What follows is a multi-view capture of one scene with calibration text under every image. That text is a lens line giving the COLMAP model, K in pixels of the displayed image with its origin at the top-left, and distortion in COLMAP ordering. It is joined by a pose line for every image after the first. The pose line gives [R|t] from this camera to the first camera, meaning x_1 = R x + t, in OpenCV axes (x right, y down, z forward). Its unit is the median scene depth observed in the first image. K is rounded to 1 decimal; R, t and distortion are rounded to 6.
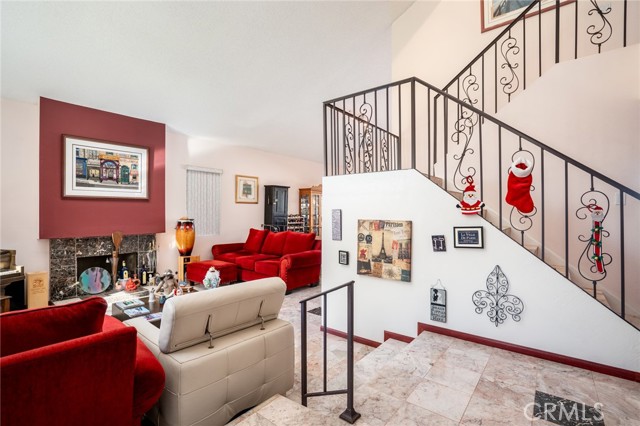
lens RADIAL K [[301.4, 0, 319.8], [0, 301.4, 212.3], [0, 0, 1]] dist [-0.024902, -0.000381]
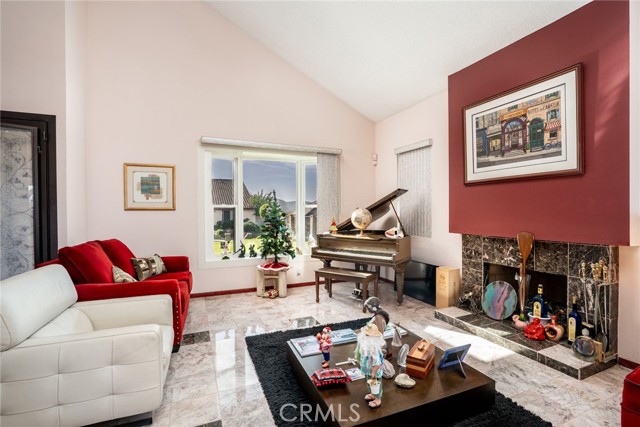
lens RADIAL K [[301.4, 0, 320.5], [0, 301.4, 213.4], [0, 0, 1]] dist [-0.024902, -0.000381]
pose [[-0.473970, 0.008264, -0.880502, 0.048282], [0.004059, 0.999966, 0.007200, 0.020901], [0.880532, -0.000161, -0.473987, 0.947679]]
